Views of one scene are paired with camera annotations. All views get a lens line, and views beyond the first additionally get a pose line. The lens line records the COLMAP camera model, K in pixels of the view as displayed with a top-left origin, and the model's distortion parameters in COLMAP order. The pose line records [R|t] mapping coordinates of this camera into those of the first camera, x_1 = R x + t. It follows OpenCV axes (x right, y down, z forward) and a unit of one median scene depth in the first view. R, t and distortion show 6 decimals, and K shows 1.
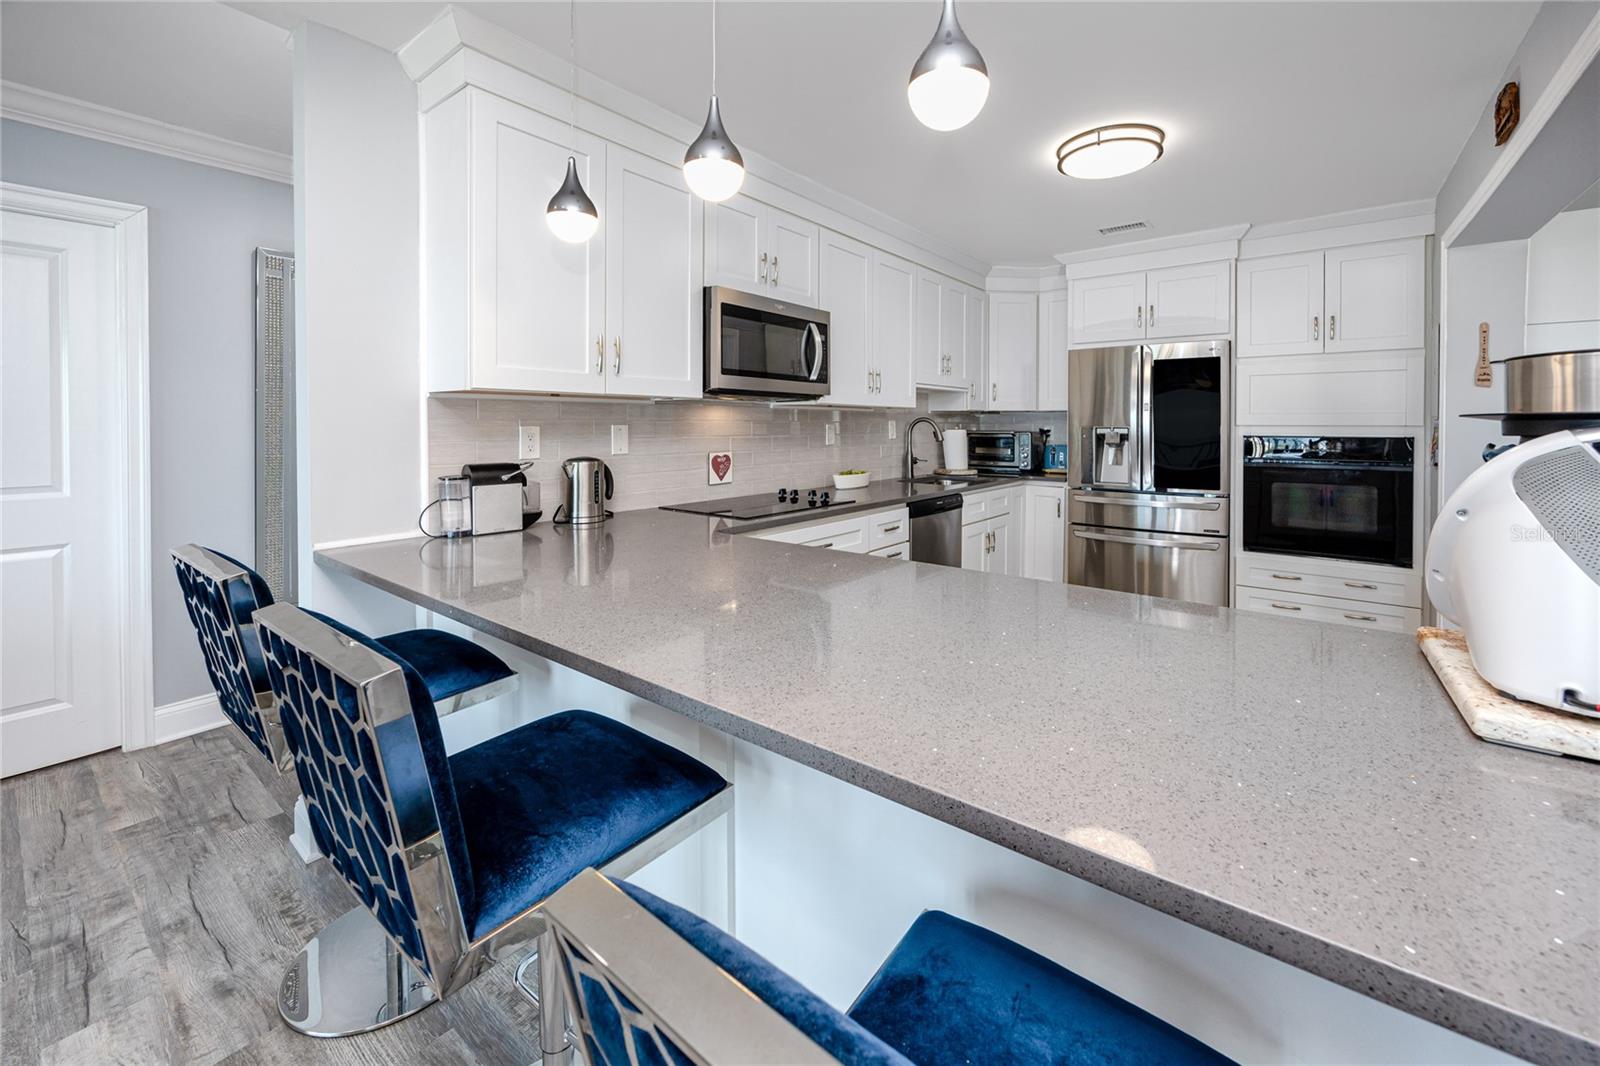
lens RADIAL K [[644.1, 0, 830.5], [0, 644.1, 419.6], [0, 0, 1]] dist [0.003031, -0.000590]
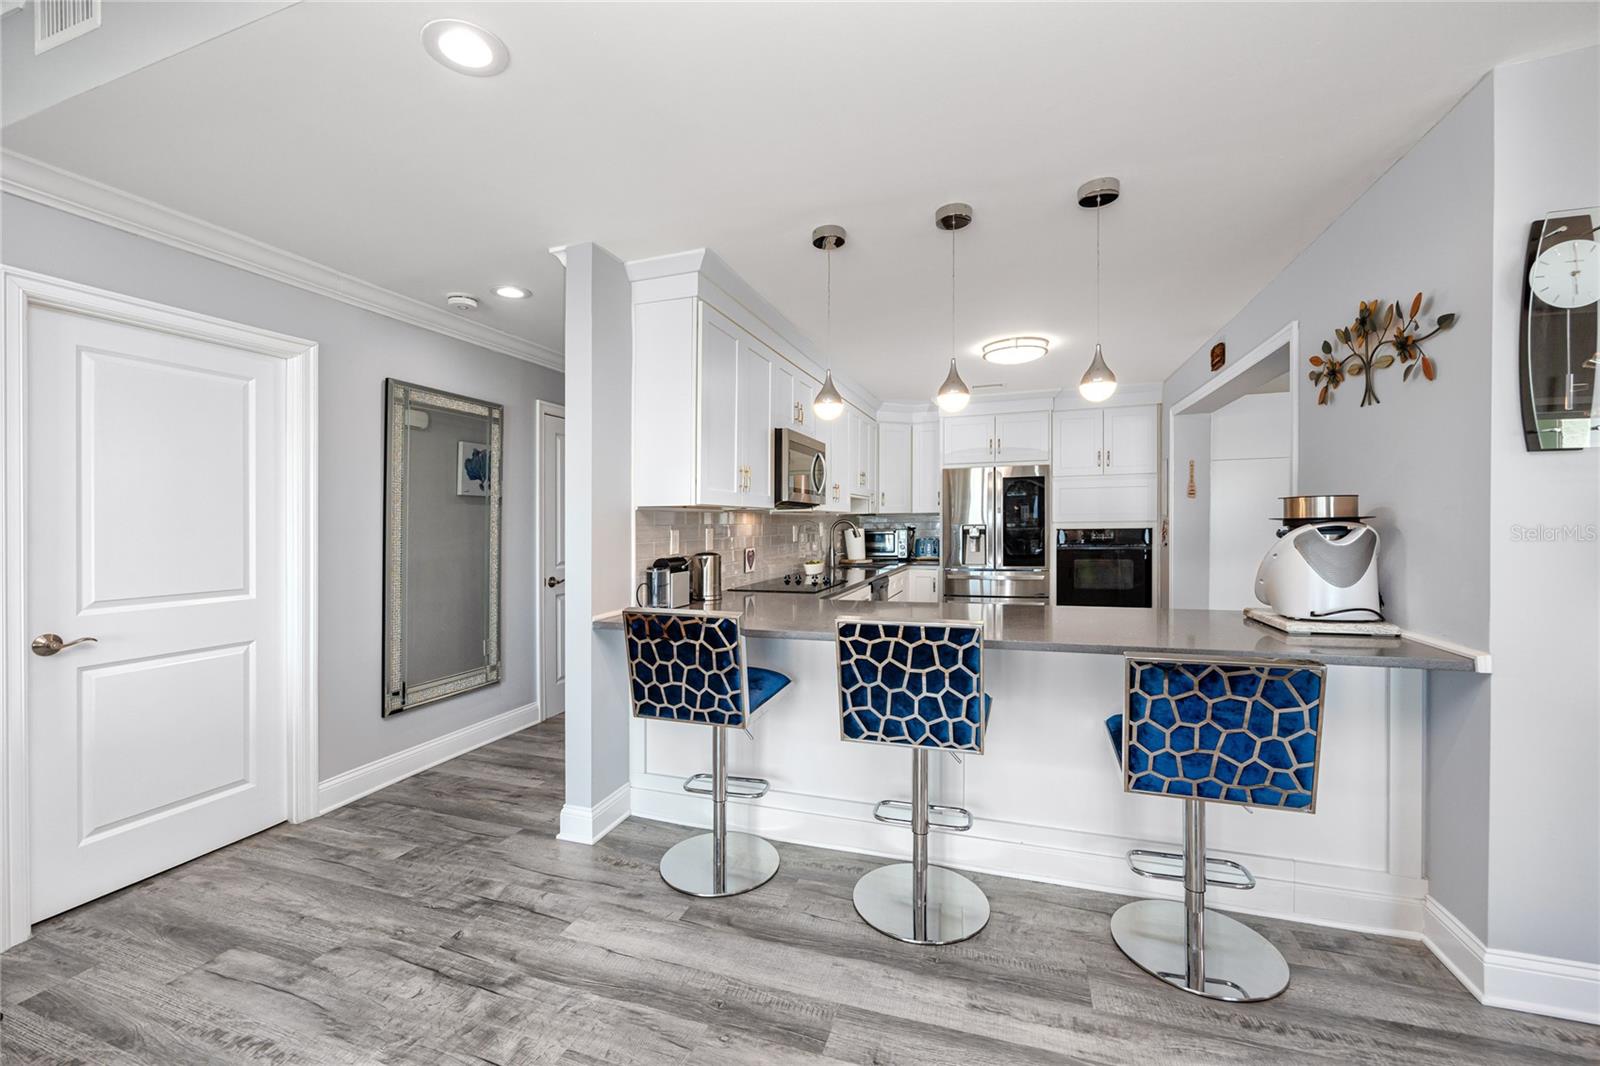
lens RADIAL K [[646.4, 0, 803.1], [0, 646.4, 486.8], [0, 0, 1]] dist [-0.002196, -0.000047]
pose [[0.948606, 0.004513, 0.316428, -0.379250], [0.011704, 0.998714, -0.049330, -0.005424], [-0.316244, 0.050498, 0.947333, -0.227857]]
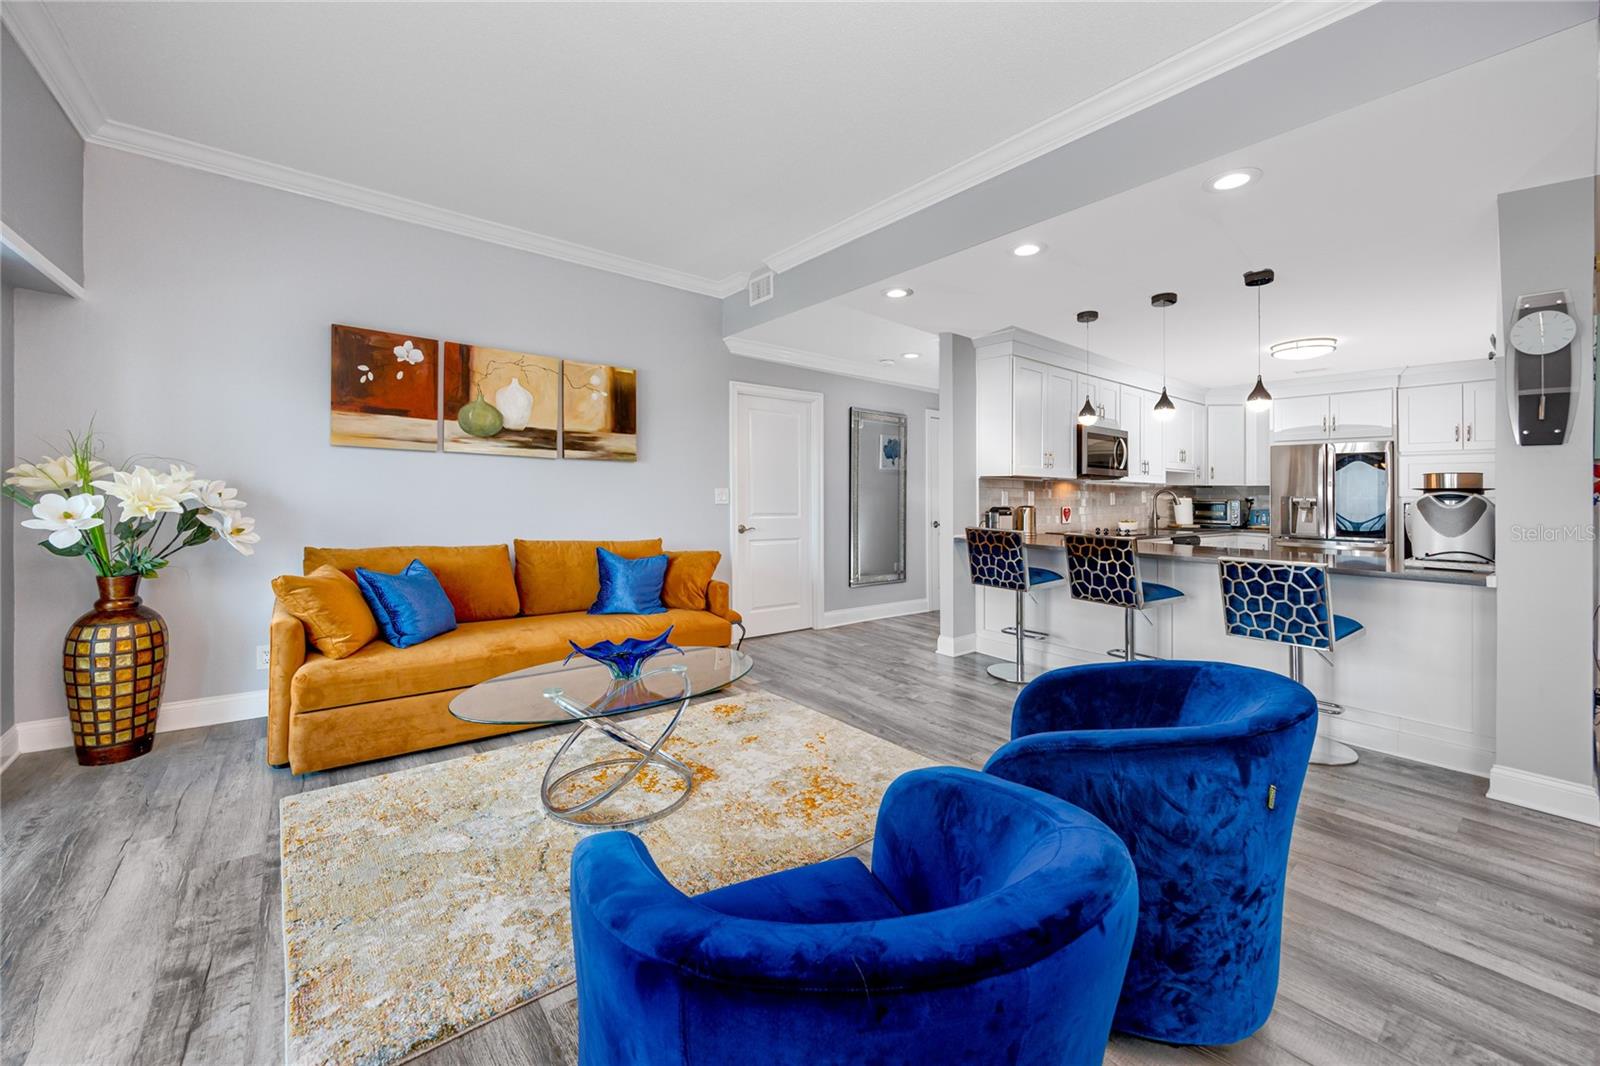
lens RADIAL K [[636.1, 0, 827.1], [0, 636.1, 479.5], [0, 0, 1]] dist [0.000592, 0.000161]
pose [[0.974159, 0.006647, -0.225767, -0.337111], [-0.010773, 0.999797, -0.017049, 0.009081], [0.225608, 0.019041, 0.974032, -0.752333]]
